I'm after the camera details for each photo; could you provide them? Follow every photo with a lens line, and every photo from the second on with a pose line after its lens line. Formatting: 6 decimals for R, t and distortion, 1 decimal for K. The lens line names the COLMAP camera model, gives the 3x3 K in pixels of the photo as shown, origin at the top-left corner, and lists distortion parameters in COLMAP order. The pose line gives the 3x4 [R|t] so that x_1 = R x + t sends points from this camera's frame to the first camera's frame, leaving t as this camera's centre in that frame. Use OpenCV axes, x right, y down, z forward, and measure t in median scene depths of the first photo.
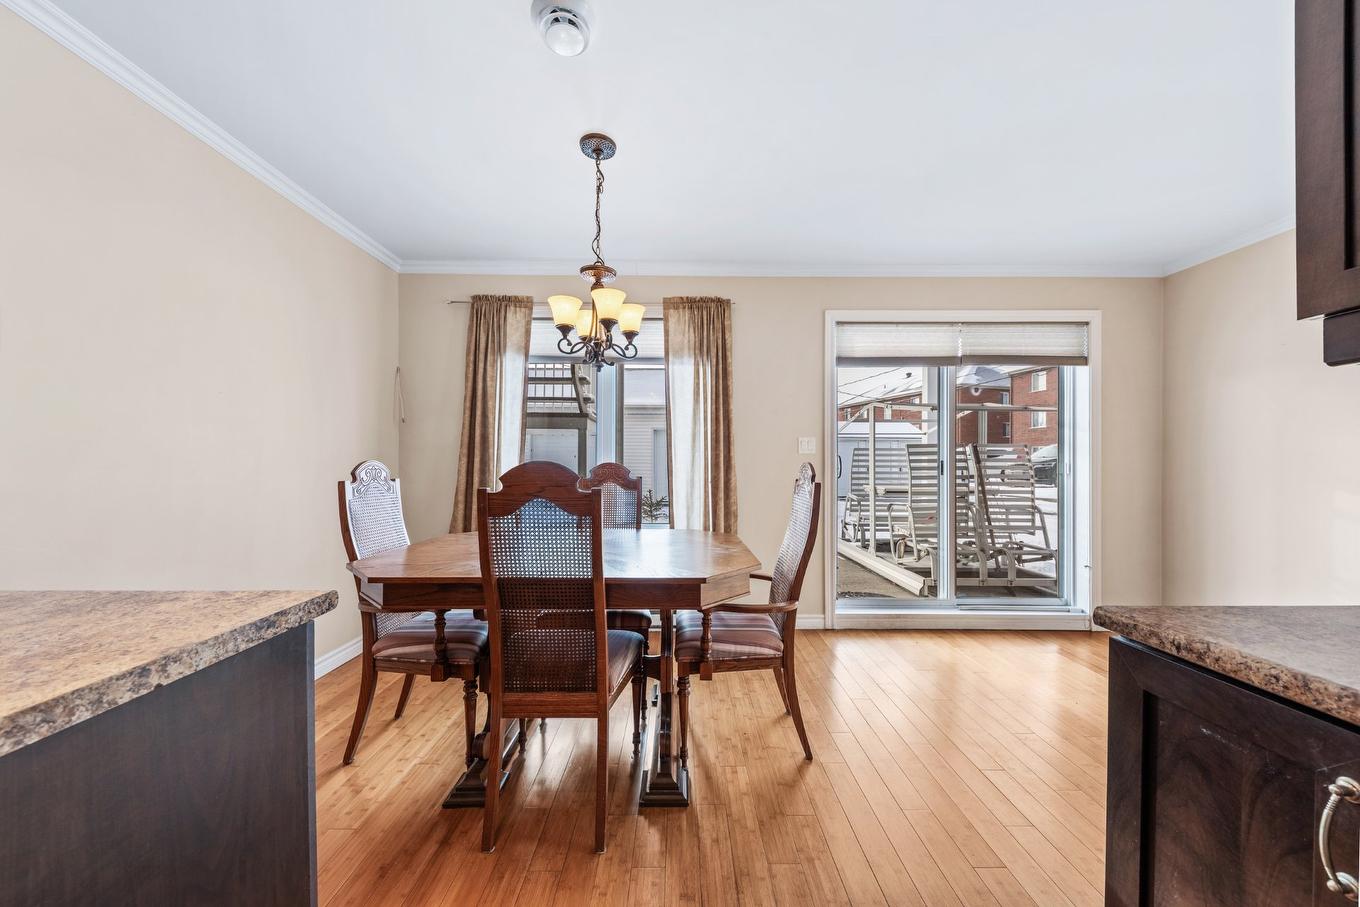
lens RADIAL K [[488.9, 0, 691.9], [0, 488.9, 452.5], [0, 0, 1]] dist [-0.008910, -0.000153]
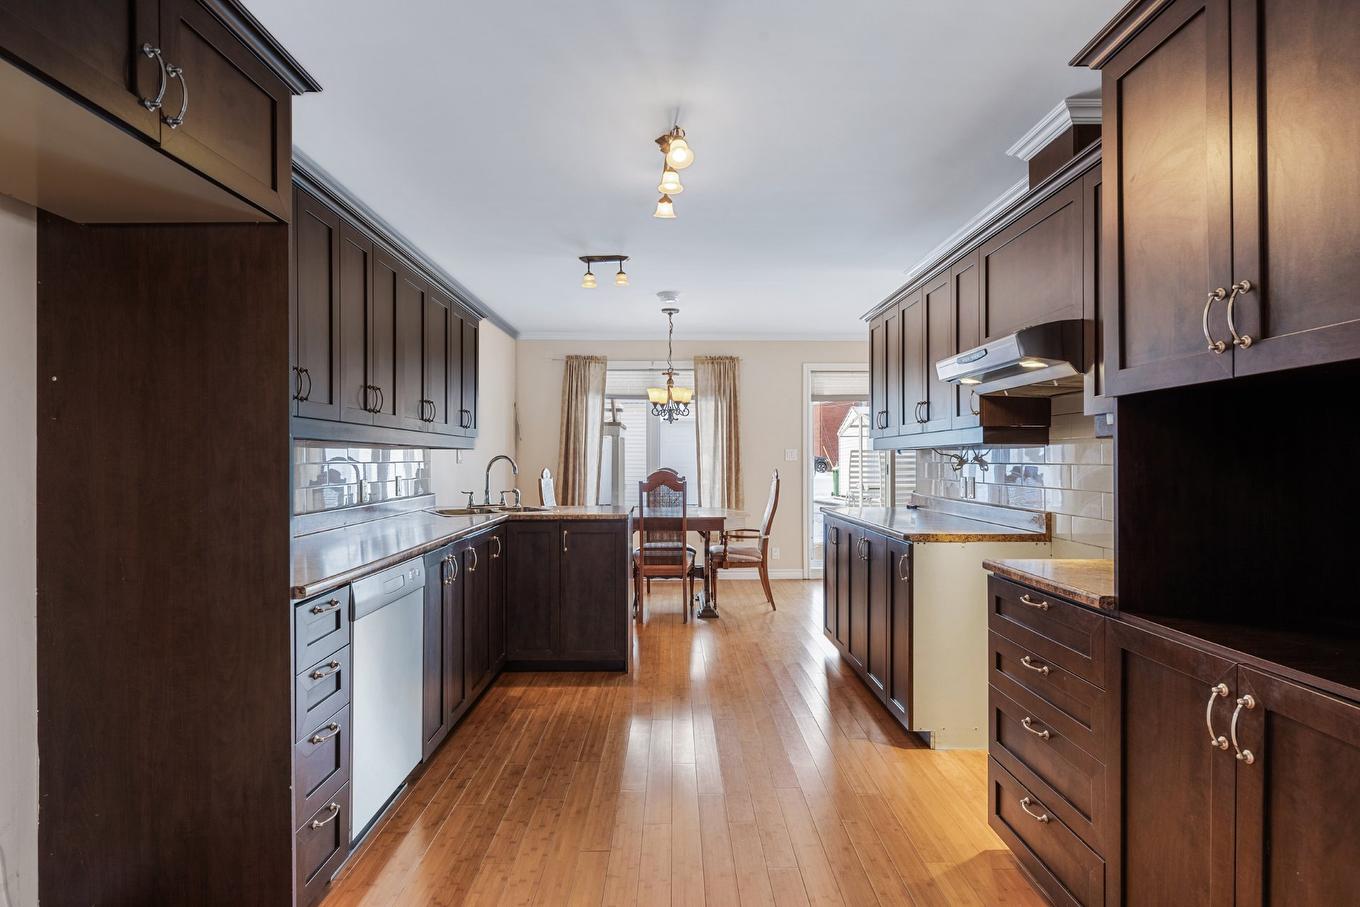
lens RADIAL K [[640.1, 0, 677.4], [0, 640.1, 481.6], [0, 0, 1]] dist [-0.000839, -0.000116]
pose [[0.999670, -0.002452, -0.025586, -0.060685], [0.004088, 0.997934, 0.064121, -0.059759], [0.025376, -0.064204, 0.997614, -0.981967]]
